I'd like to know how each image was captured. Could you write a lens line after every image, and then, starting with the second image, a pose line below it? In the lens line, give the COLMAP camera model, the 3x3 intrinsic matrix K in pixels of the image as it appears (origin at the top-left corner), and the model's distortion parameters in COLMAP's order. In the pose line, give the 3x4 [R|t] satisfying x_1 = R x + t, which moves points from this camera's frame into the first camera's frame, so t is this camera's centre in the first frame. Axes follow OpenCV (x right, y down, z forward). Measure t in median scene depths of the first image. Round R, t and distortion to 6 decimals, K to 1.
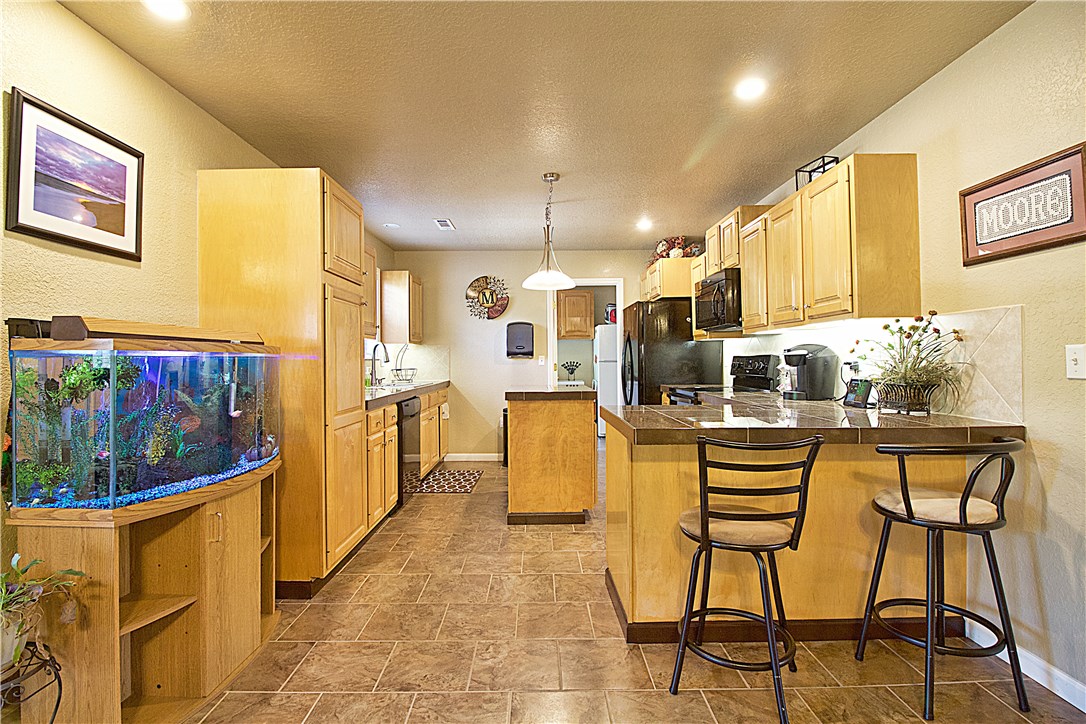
lens RADIAL K [[508.6, 0, 539.4], [0, 508.6, 356.4], [0, 0, 1]] dist [-0.000259, -0.013162]
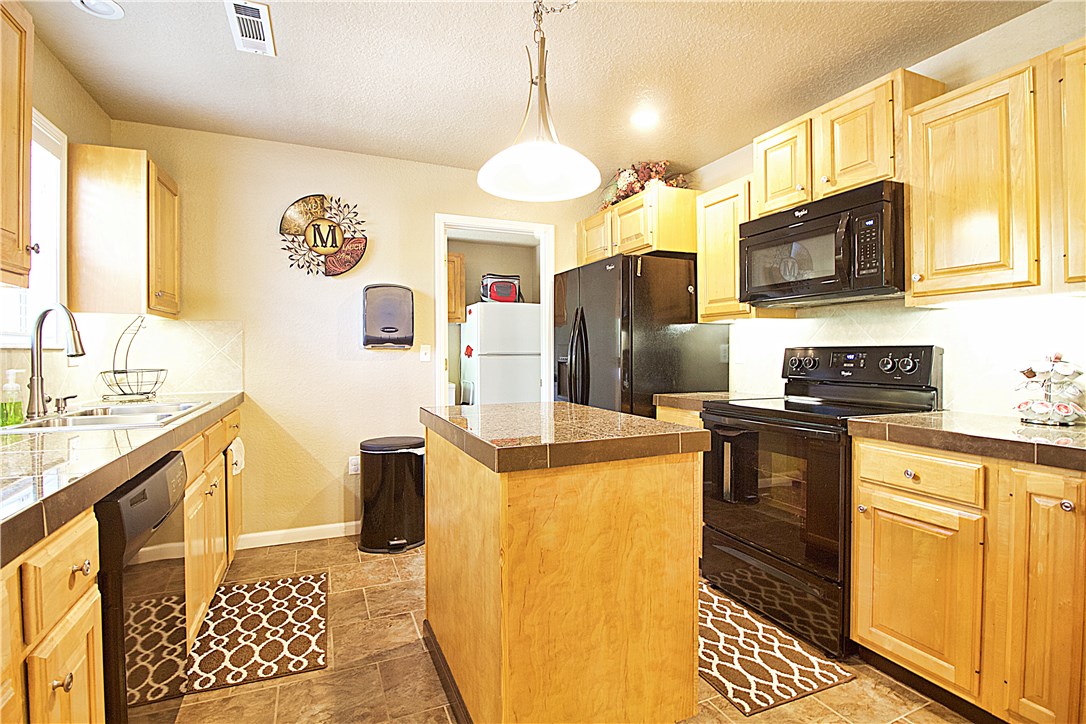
lens RADIAL K [[508.6, 0, 539.4], [0, 508.6, 356.4], [0, 0, 1]] dist [-0.000259, -0.013162]
pose [[0.917681, 0.001723, 0.397315, -0.148013], [-0.007631, 0.999883, 0.013289, 0.004149], [-0.397246, -0.015227, 0.917586, 0.576301]]
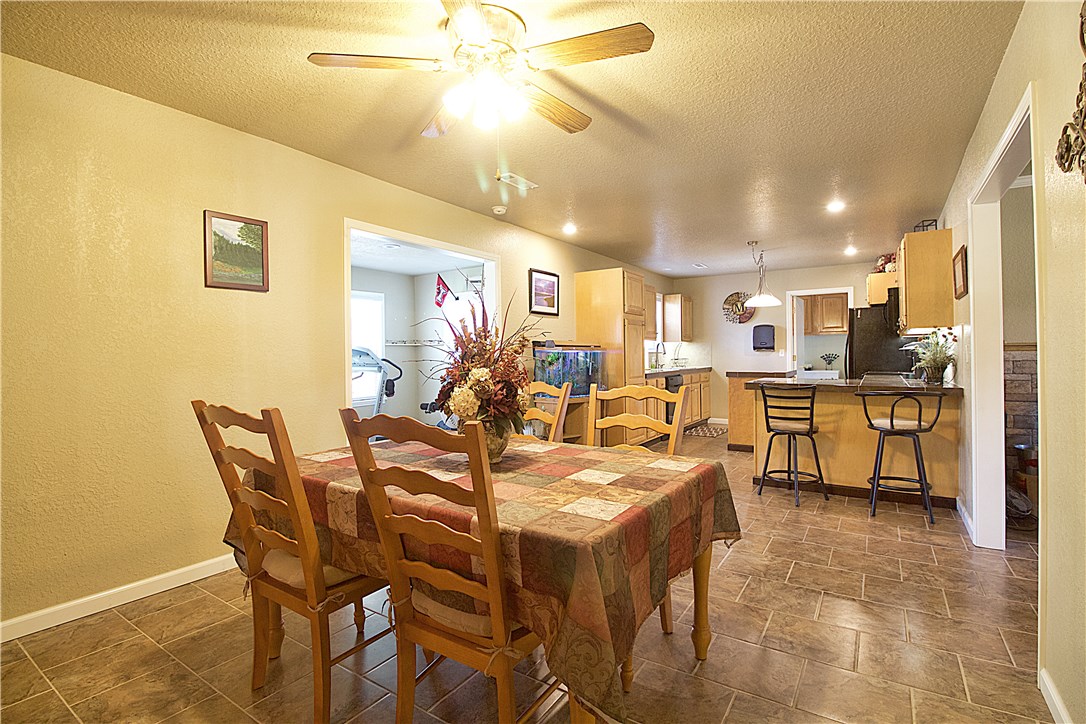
lens RADIAL K [[508.6, 0, 539.4], [0, 508.6, 356.4], [0, 0, 1]] dist [-0.000259, -0.013162]
pose [[0.829209, 0.002320, -0.558934, 0.306836], [0.006228, 0.999891, 0.013389, -0.006640], [0.558905, -0.014583, 0.829104, -0.631433]]
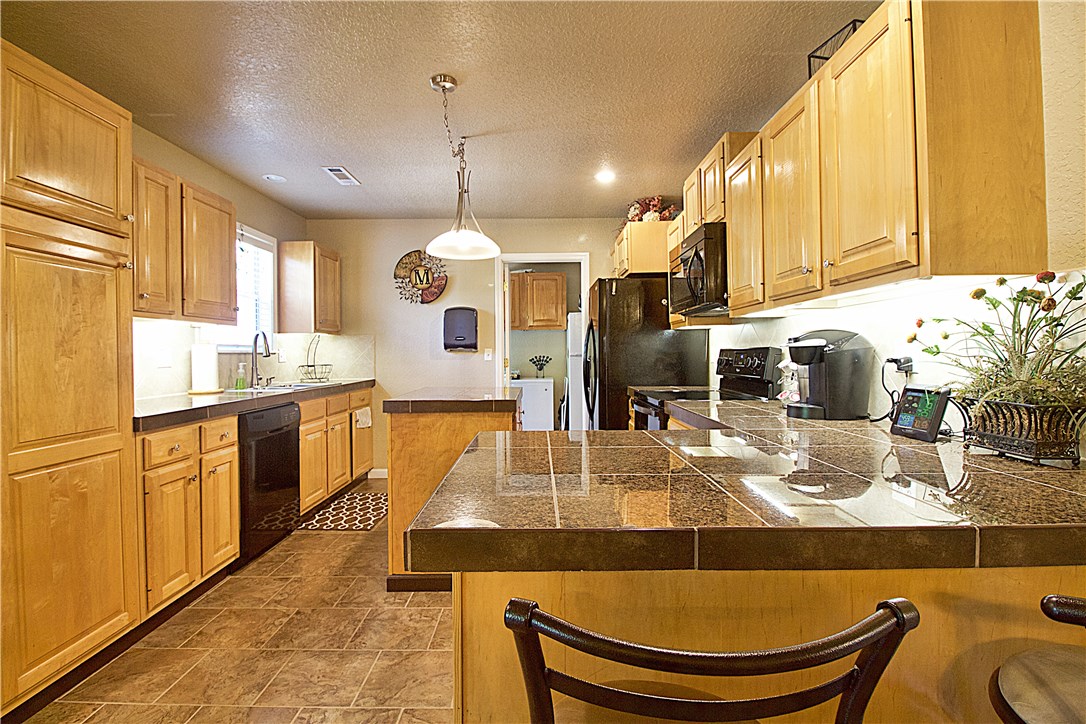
lens RADIAL K [[508.6, 0, 539.4], [0, 508.6, 356.4], [0, 0, 1]] dist [-0.000259, -0.013162]
pose [[0.999978, 0.000844, -0.006644, 0.126653], [-0.000763, 0.999925, 0.012196, 0.001188], [0.006654, -0.012190, 0.999904, 0.263745]]
